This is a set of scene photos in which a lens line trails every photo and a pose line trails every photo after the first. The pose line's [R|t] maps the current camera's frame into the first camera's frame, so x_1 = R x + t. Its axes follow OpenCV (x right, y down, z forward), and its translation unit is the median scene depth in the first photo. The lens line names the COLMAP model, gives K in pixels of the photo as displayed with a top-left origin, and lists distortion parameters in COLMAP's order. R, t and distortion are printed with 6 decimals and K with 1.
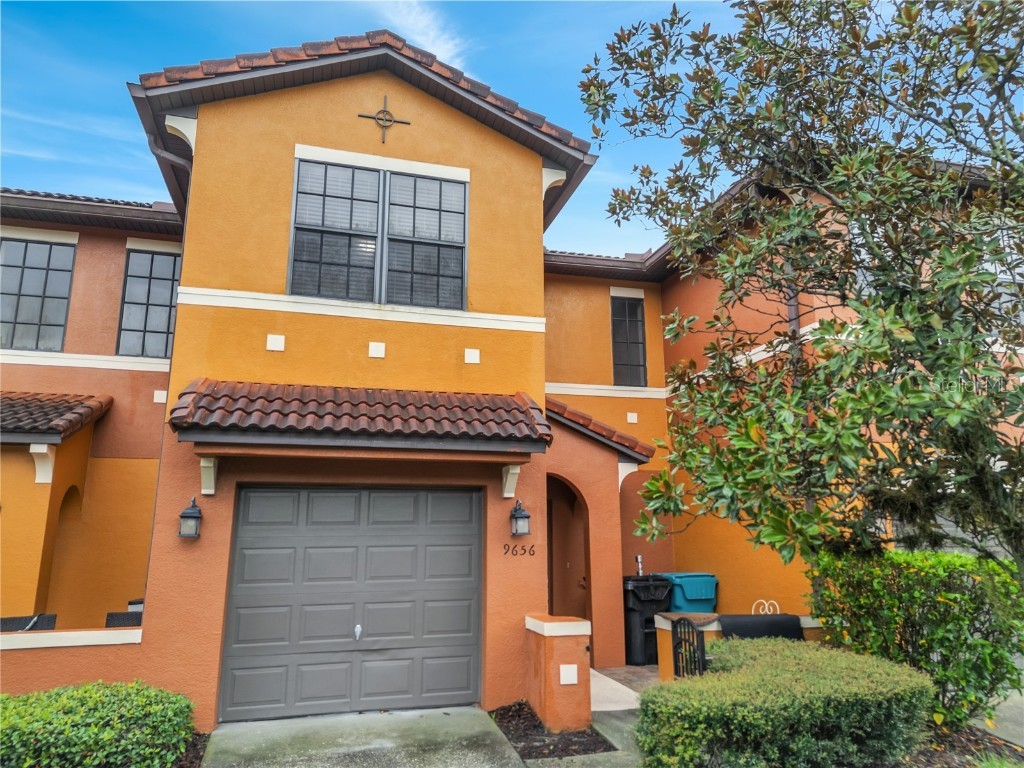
lens RADIAL K [[713.9, 0, 515.4], [0, 713.9, 384.4], [0, 0, 1]] dist [0.053548, -0.046021]
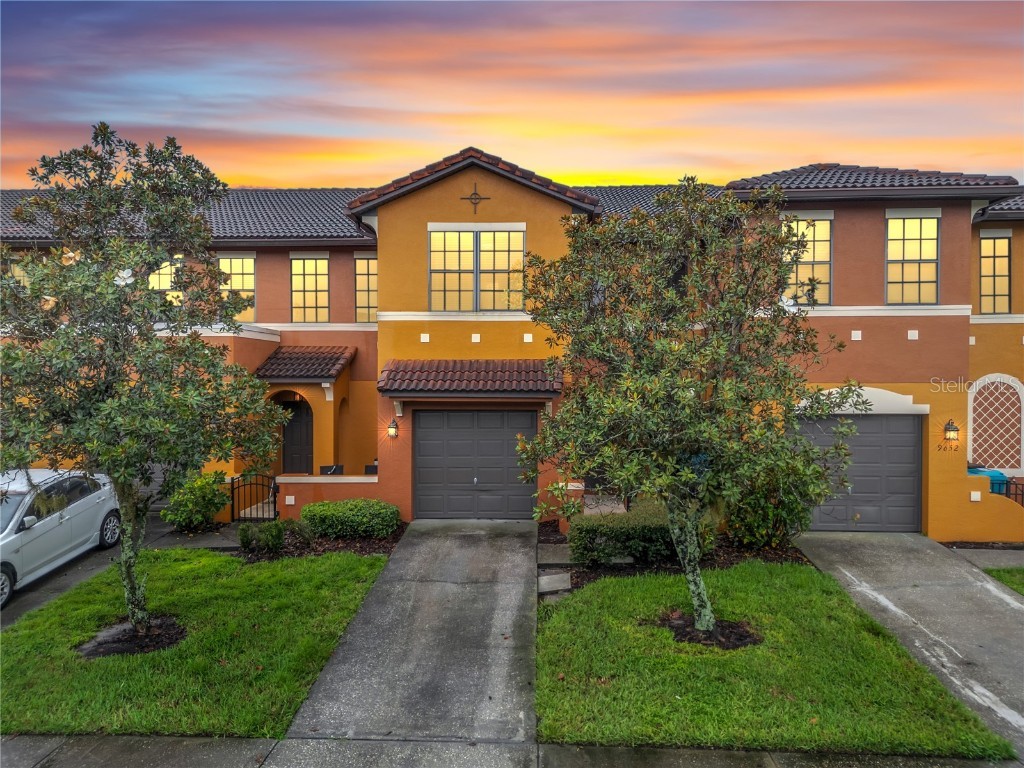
lens RADIAL K [[713.9, 0, 517.3], [0, 713.9, 385.0], [0, 0, 1]] dist [0.053548, -0.046021]
pose [[0.951057, 0.006814, -0.308939, 0.477830], [0.064838, 0.973102, 0.221063, -0.330573], [0.302136, -0.230274, 0.925034, -0.701879]]
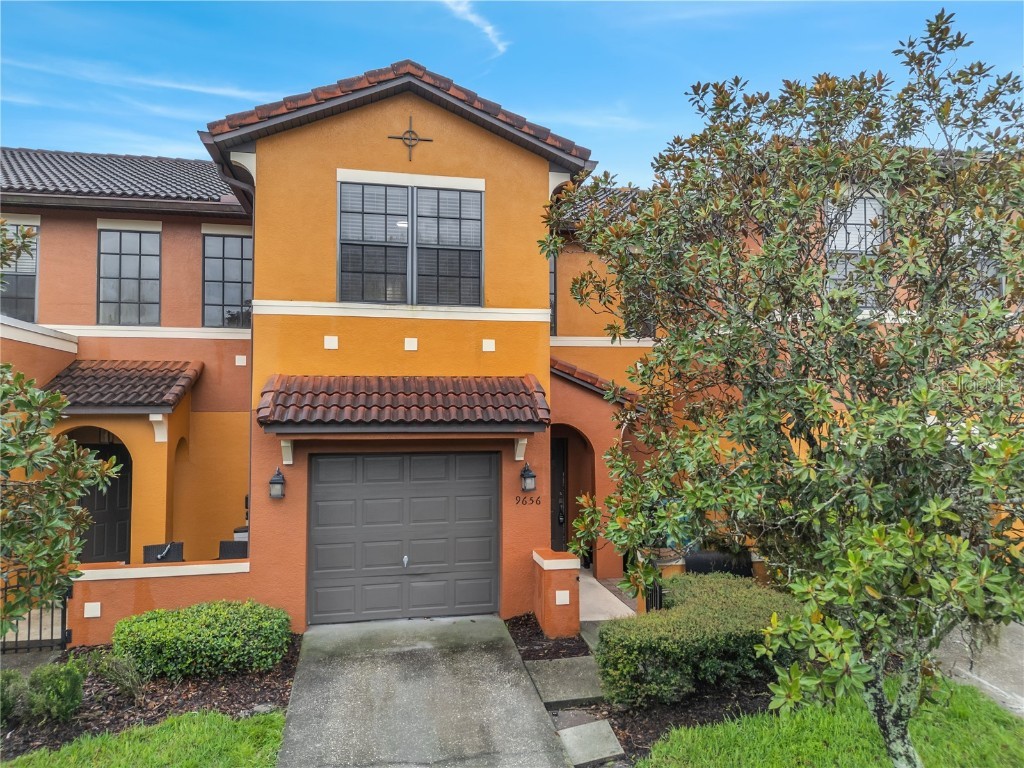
lens RADIAL K [[713.9, 0, 513.6], [0, 713.9, 385.5], [0, 0, 1]] dist [0.053548, -0.046021]
pose [[0.996963, -0.002750, -0.077833, 0.078791], [0.016408, 0.984362, 0.175394, -0.191597], [0.076134, -0.176138, 0.981417, -0.209631]]
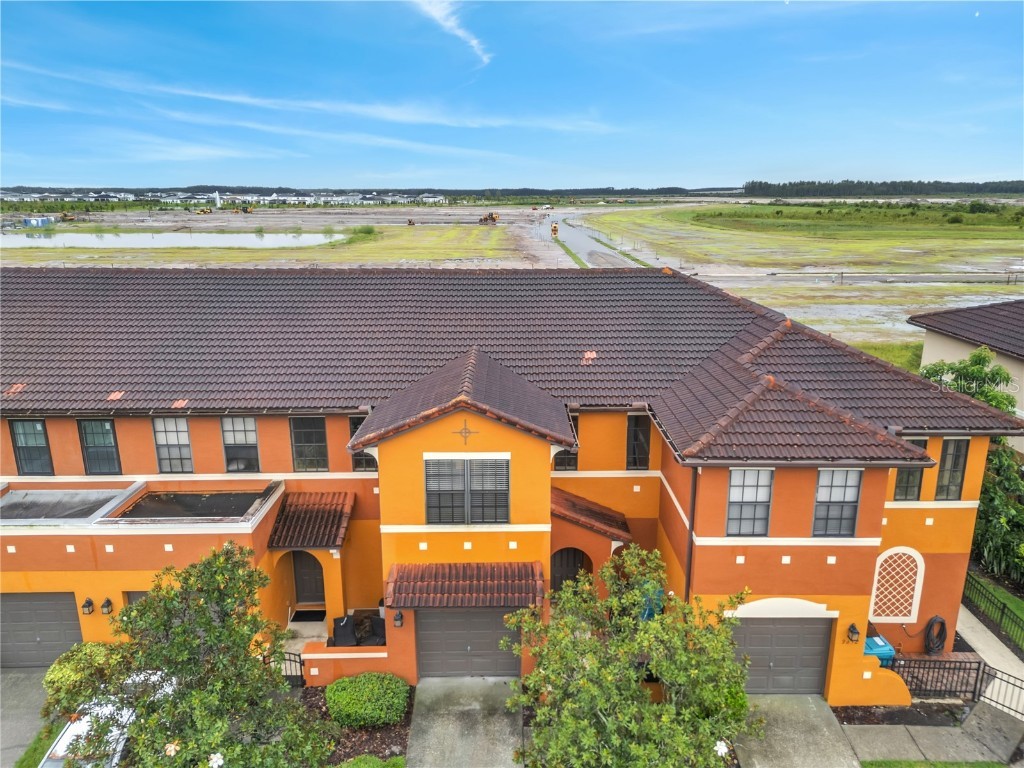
lens RADIAL K [[713.9, 0, 513.5], [0, 713.9, 385.0], [0, 0, 1]] dist [0.053548, -0.046021]
pose [[0.965545, 0.064247, -0.252180, 0.448915], [0.058469, 0.890713, 0.450791, -1.437825], [0.253582, -0.450004, 0.856267, -0.586079]]
